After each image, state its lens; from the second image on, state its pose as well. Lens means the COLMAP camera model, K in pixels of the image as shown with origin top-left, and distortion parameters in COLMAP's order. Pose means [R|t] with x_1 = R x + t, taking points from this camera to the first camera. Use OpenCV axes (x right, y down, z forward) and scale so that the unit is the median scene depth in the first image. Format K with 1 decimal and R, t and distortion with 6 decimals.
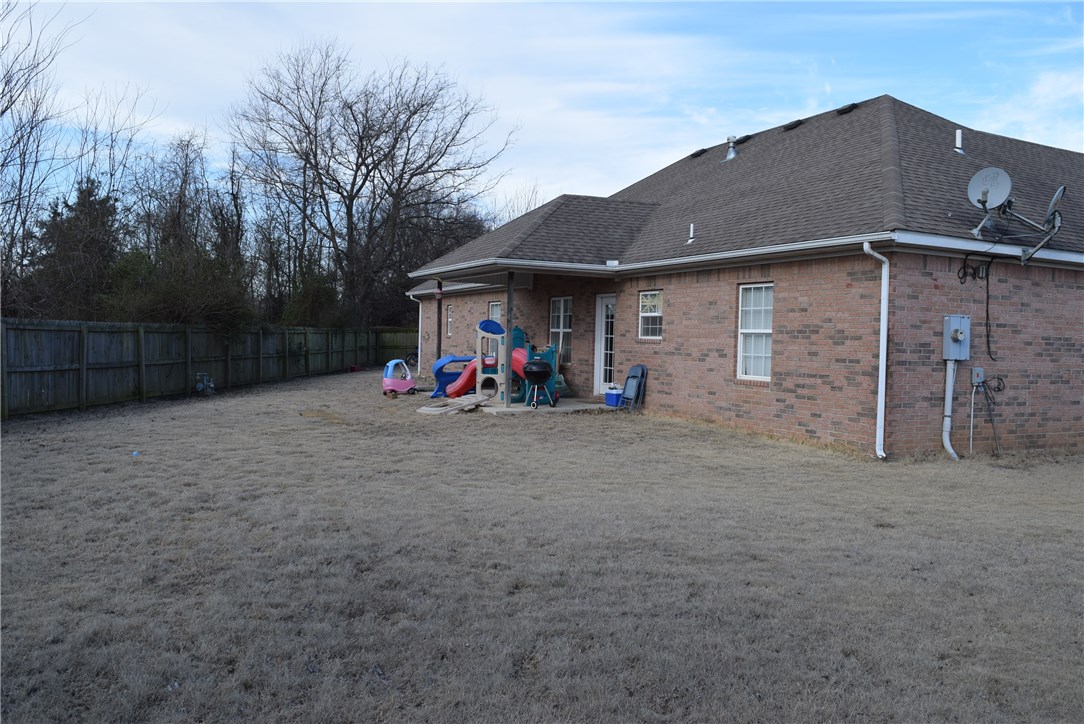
lens RADIAL K [[890.1, 0, 539.9], [0, 890.1, 362.3], [0, 0, 1]] dist [-0.086448, 0.008413]
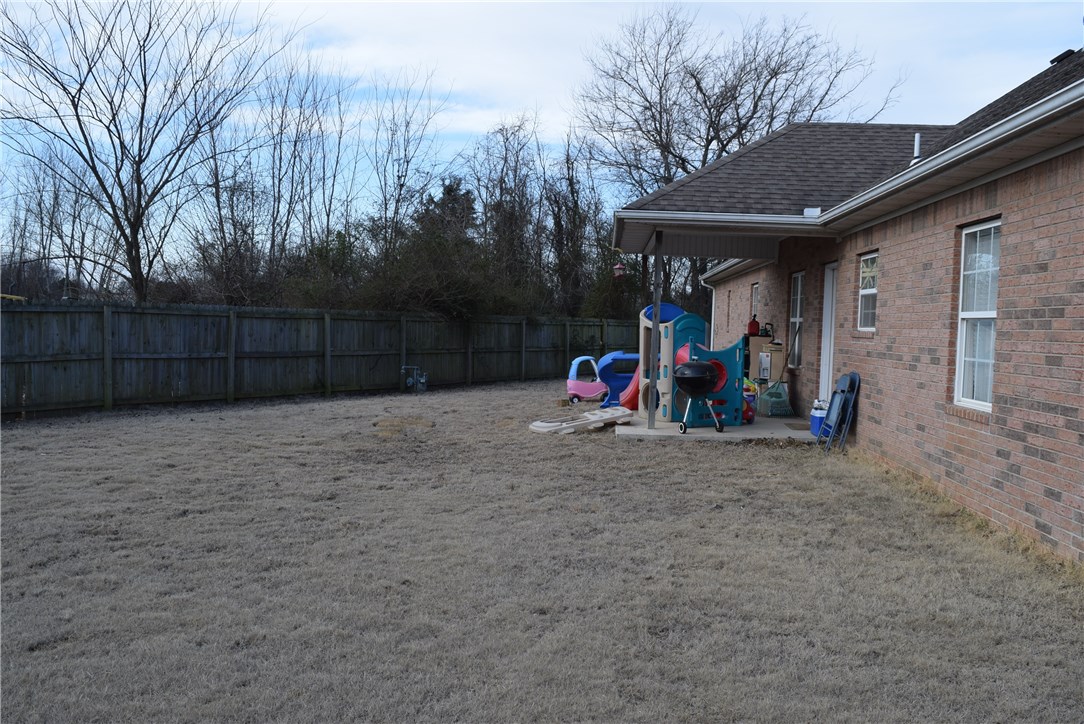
lens RADIAL K [[890.1, 0, 535.7], [0, 890.1, 359.1], [0, 0, 1]] dist [-0.086448, 0.008413]
pose [[0.872456, 0.025140, -0.488046, 0.222220], [-0.025737, 0.999654, 0.005485, -0.004526], [0.488015, 0.007776, 0.872801, 0.357623]]
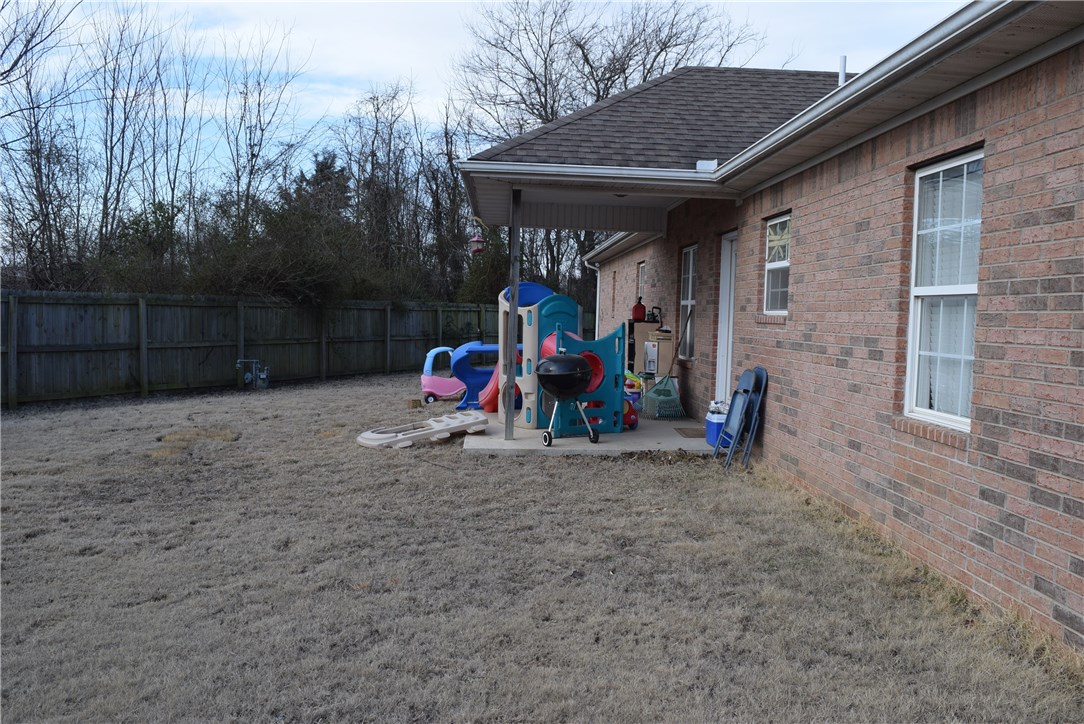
lens RADIAL K [[890.1, 0, 534.5], [0, 890.1, 359.4], [0, 0, 1]] dist [-0.086448, 0.008413]
pose [[0.923155, 0.023461, -0.383712, 0.188826], [-0.017815, 0.999675, 0.018263, -0.008755], [0.384016, -0.010023, 0.923272, 0.504410]]
